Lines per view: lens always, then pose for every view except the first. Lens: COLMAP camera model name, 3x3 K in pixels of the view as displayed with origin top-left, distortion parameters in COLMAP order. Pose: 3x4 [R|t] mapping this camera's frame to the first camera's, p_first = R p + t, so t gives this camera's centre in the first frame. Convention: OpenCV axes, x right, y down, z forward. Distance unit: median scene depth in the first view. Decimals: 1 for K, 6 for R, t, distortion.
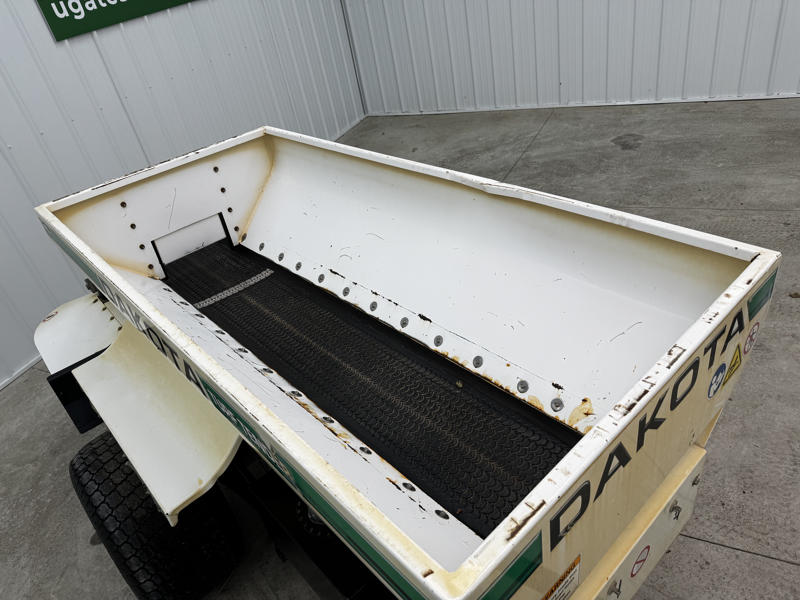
lens RADIAL K [[563.6, 0, 399.7], [0, 563.6, 296.8], [0, 0, 1]] dist [0.021533, -0.034067]
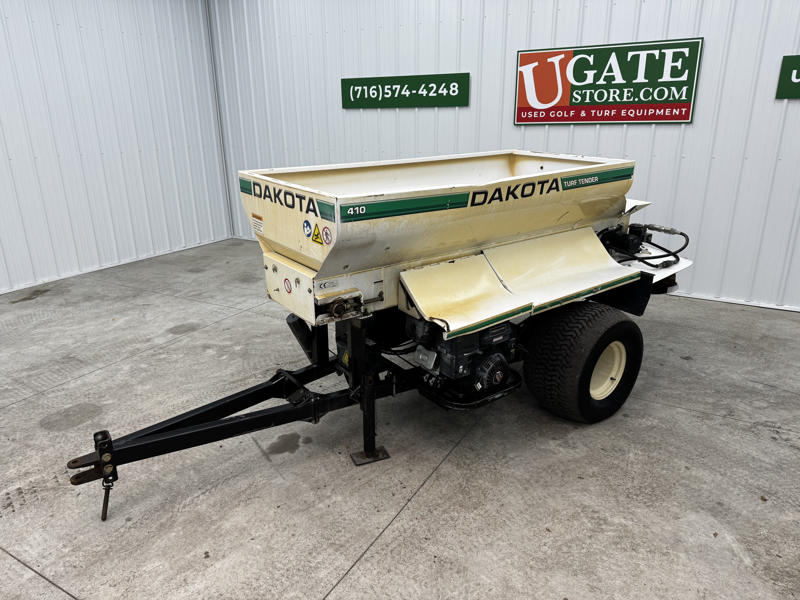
lens RADIAL K [[563.6, 0, 396.9], [0, 563.6, 303.2], [0, 0, 1]] dist [0.021533, -0.034067]
pose [[-0.098301, 0.476390, -0.873722, 1.350318], [-0.529305, 0.718456, 0.451284, -0.434055], [0.842717, 0.506827, 0.181531, 0.536617]]
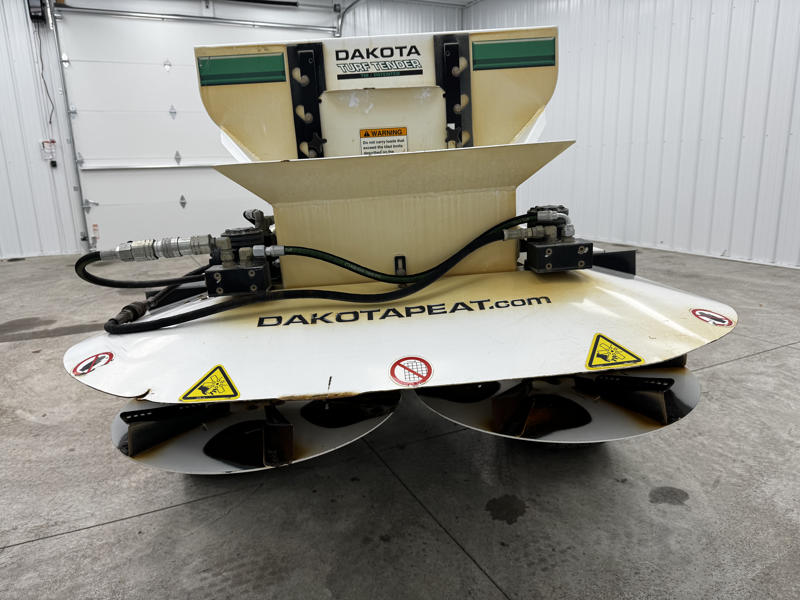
lens RADIAL K [[563.6, 0, 403.6], [0, 563.6, 294.6], [0, 0, 1]] dist [0.021533, -0.034067]
pose [[-0.757159, 0.052391, 0.651126, -0.912717], [0.485671, 0.711740, 0.507494, -0.372568], [-0.436844, 0.700487, -0.564345, 1.680777]]
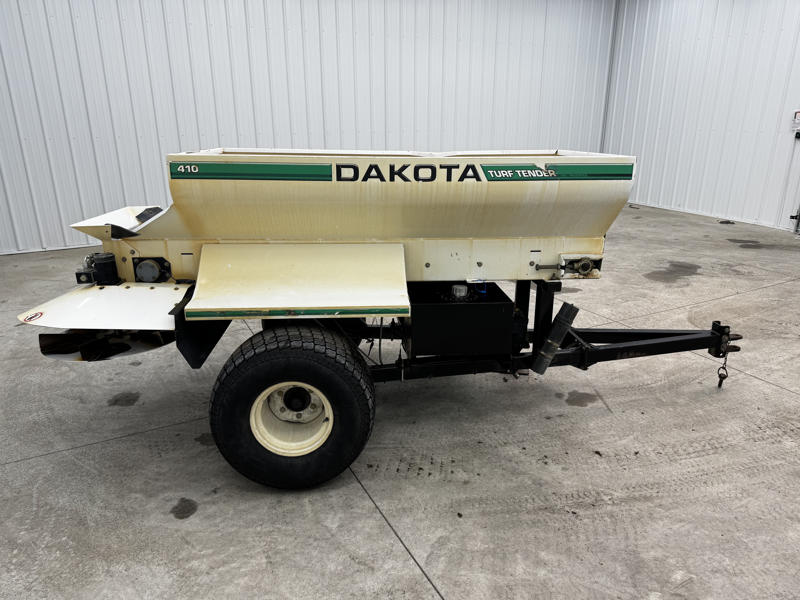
lens RADIAL K [[563.6, 0, 404.6], [0, 563.6, 300.8], [0, 0, 1]] dist [0.021533, -0.034067]
pose [[0.596917, -0.082976, 0.798001, -1.266958], [0.354777, 0.919407, -0.169779, 0.477922], [-0.719600, 0.384456, 0.578247, 0.072068]]
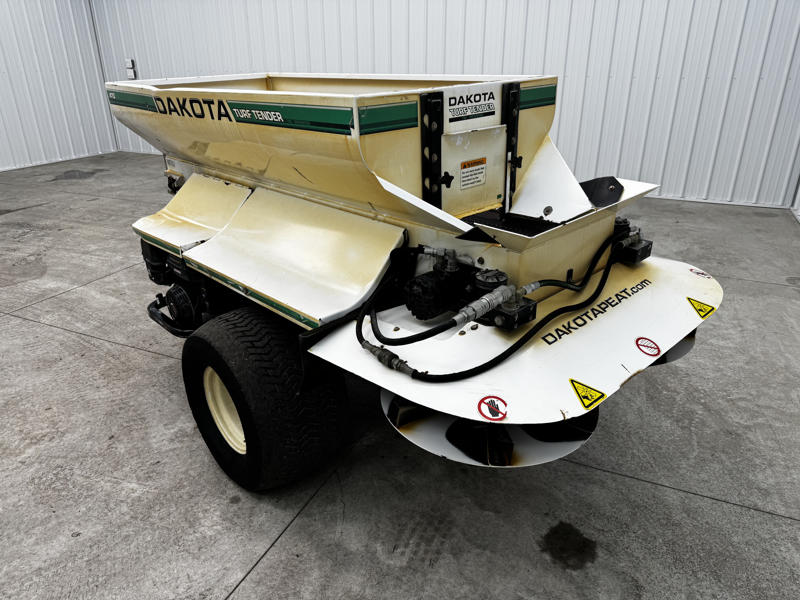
lens RADIAL K [[563.6, 0, 394.8], [0, 563.6, 294.4], [0, 0, 1]] dist [0.021533, -0.034067]
pose [[-0.984703, 0.162723, 0.062306, -0.329127], [0.141617, 0.539073, 0.830268, -0.815478], [0.101516, 0.826391, -0.553871, 1.792533]]
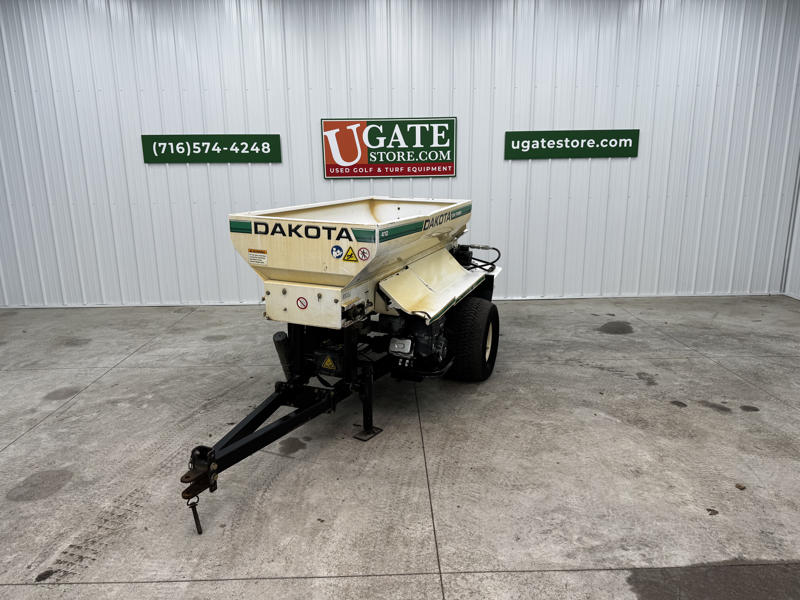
lens RADIAL K [[563.6, 0, 402.9], [0, 563.6, 305.3], [0, 0, 1]] dist [0.021533, -0.034067]
pose [[0.441822, 0.372259, -0.816221, 1.640311], [-0.556313, 0.827467, 0.076254, -0.020269], [0.703782, 0.420384, 0.572686, -0.161301]]
